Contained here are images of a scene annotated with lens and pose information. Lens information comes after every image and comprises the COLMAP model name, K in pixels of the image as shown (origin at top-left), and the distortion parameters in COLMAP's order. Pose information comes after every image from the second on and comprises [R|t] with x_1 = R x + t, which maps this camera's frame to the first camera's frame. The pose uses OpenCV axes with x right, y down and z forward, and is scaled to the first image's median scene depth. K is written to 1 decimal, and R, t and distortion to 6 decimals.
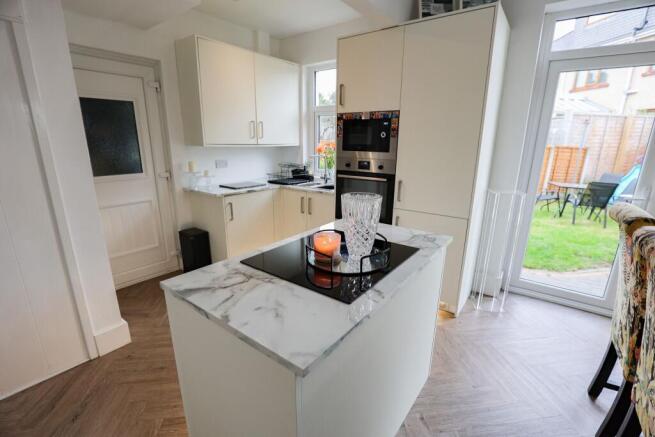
lens RADIAL K [[299.6, 0, 327.5], [0, 299.6, 218.5], [0, 0, 1]] dist [-0.014210, -0.000102]
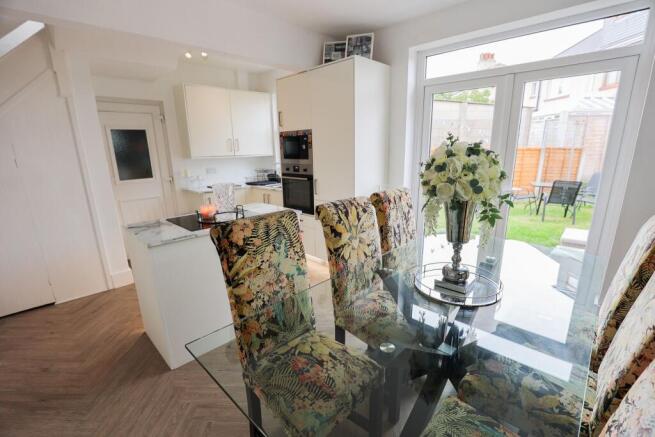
lens RADIAL K [[296.5, 0, 327.7], [0, 296.5, 222.8], [0, 0, 1]] dist [-0.014822, 0.000110]
pose [[0.989819, 0.003295, -0.142295, 0.409859], [-0.004266, 0.999970, -0.006523, 0.069344], [0.142269, 0.007064, 0.989803, -0.291545]]
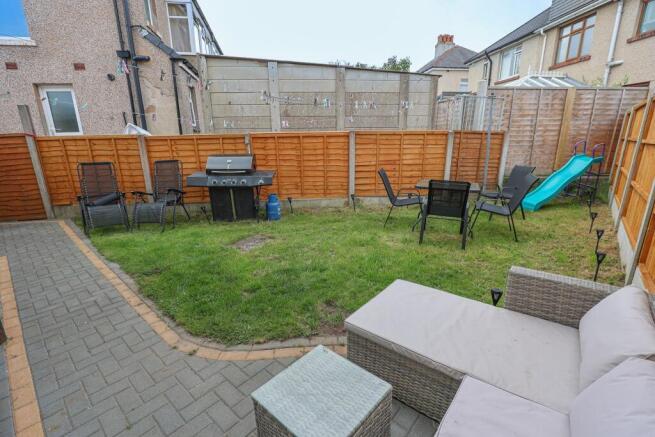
lens RADIAL K [[299.6, 0, 327.5], [0, 299.6, 218.5], [0, 0, 1]] dist [-0.014210, -0.000102]
pose [[0.997082, -0.002819, -0.076287, 1.259226], [0.003565, 0.999947, 0.009638, -0.075235], [0.076256, -0.009882, 0.997039, 0.551873]]
